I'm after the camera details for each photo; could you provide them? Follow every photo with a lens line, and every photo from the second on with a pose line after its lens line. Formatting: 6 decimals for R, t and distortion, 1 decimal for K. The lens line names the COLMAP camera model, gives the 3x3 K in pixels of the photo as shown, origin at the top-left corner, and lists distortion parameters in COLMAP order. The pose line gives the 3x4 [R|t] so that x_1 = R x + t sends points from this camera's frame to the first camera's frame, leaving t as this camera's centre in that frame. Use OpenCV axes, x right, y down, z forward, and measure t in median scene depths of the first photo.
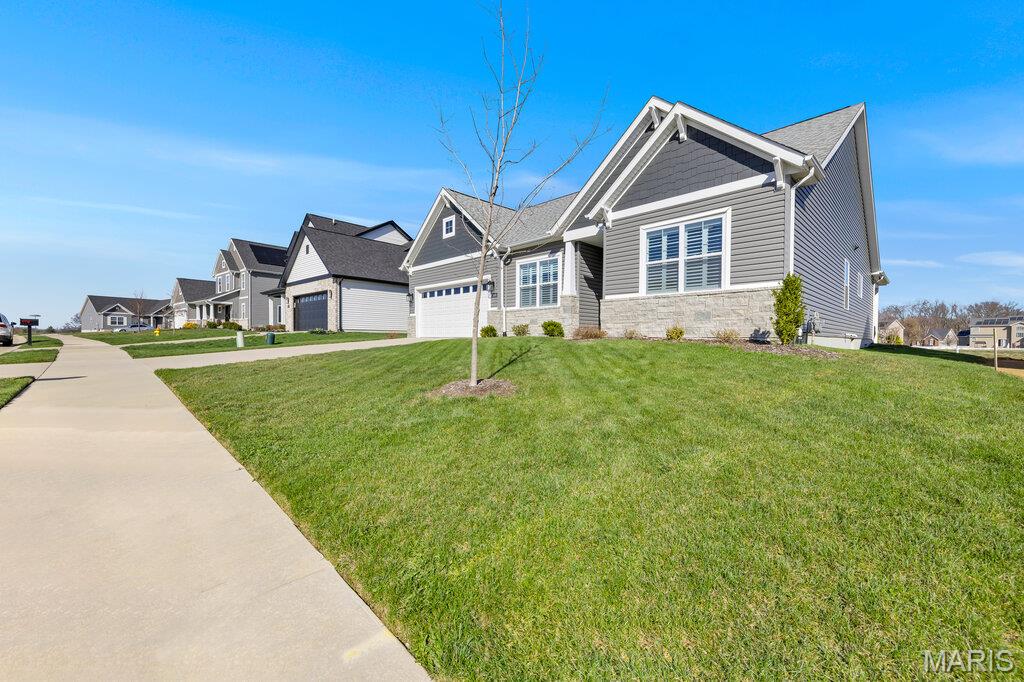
lens RADIAL K [[411.2, 0, 513.1], [0, 411.2, 344.0], [0, 0, 1]] dist [0.007122, -0.000377]
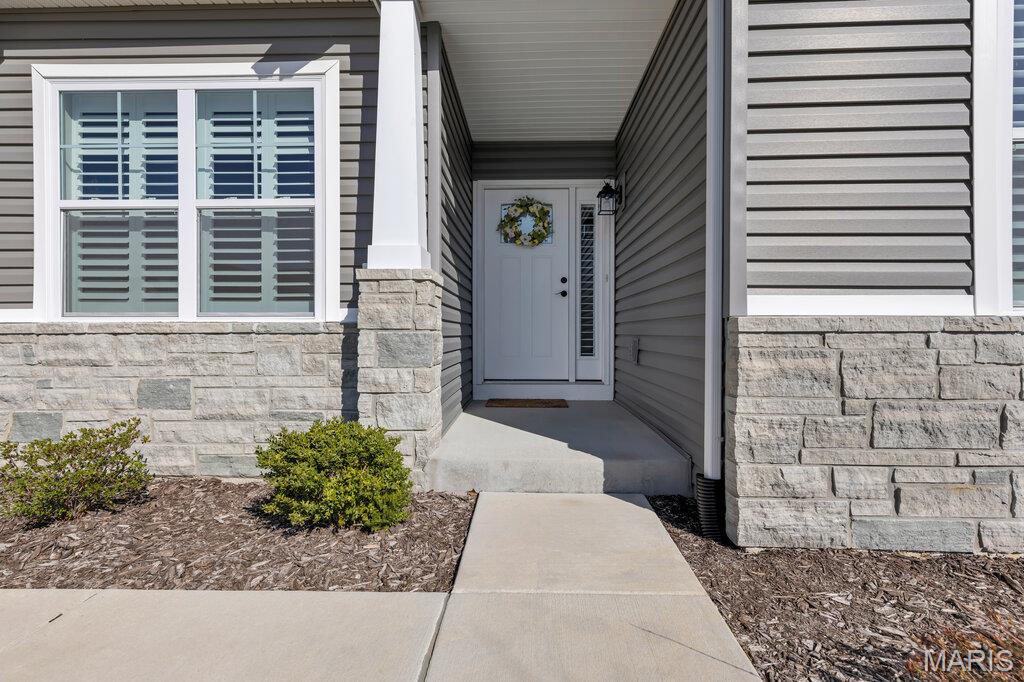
lens RADIAL K [[466.2, 0, 509.8], [0, 466.2, 336.3], [0, 0, 1]] dist [0.004874, 0.000296]
pose [[0.721303, -0.004170, 0.692607, 0.016348], [0.010037, 0.999940, -0.004433, -0.081341], [-0.692546, 0.010149, 0.721302, 0.754946]]
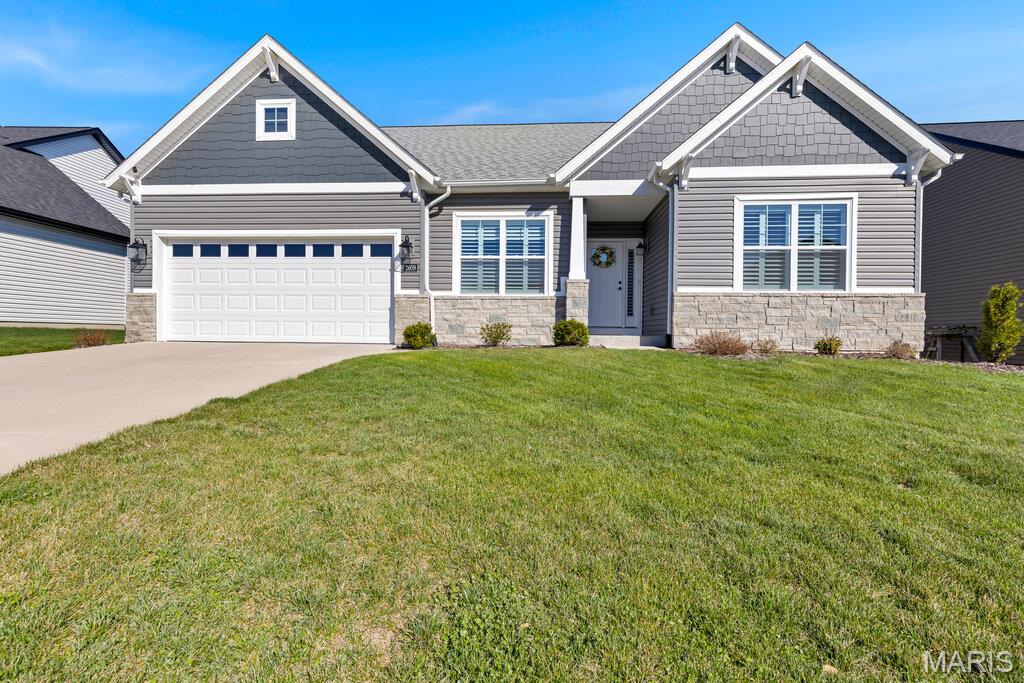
lens RADIAL K [[466.2, 0, 516.0], [0, 466.2, 340.2], [0, 0, 1]] dist [0.004874, 0.000296]
pose [[0.746756, -0.001917, 0.665095, -0.397421], [-0.000036, 0.999996, 0.002924, -0.025491], [-0.665098, -0.002208, 0.746753, 0.488228]]
